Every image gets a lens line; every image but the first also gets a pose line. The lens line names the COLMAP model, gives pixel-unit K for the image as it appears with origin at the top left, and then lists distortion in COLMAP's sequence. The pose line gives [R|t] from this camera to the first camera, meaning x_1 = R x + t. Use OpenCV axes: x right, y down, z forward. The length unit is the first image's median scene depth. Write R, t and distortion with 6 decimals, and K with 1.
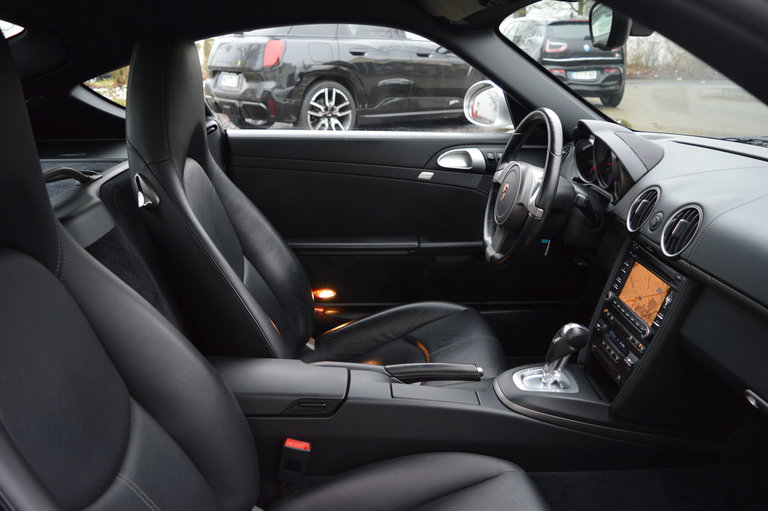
lens RADIAL K [[624.9, 0, 384.0], [0, 624.9, 255.5], [0, 0, 1]] dist [-0.010444, -0.075546]
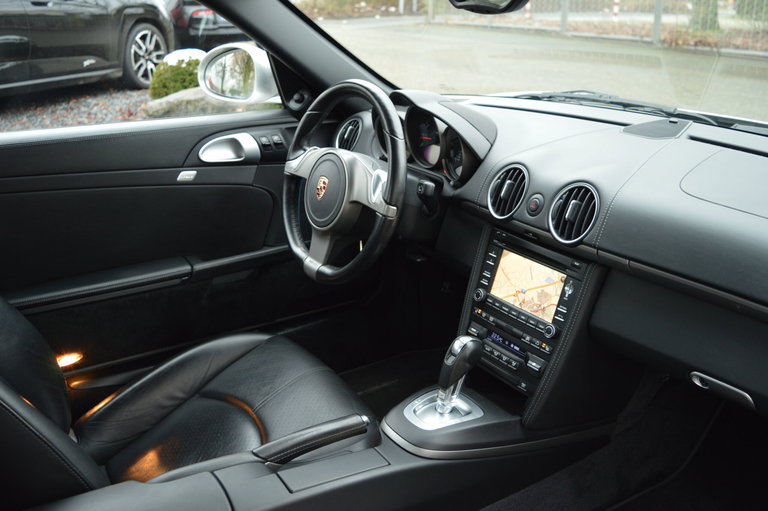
lens RADIAL K [[729.4, 0, 384.0], [0, 729.4, 255.5], [0, 0, 1]] dist [-0.059188, 0.019778]
pose [[0.862229, -0.180974, 0.473085, -0.221996], [0.164283, 0.983420, 0.076780, -0.087027], [-0.479137, 0.011518, 0.877665, 0.171941]]
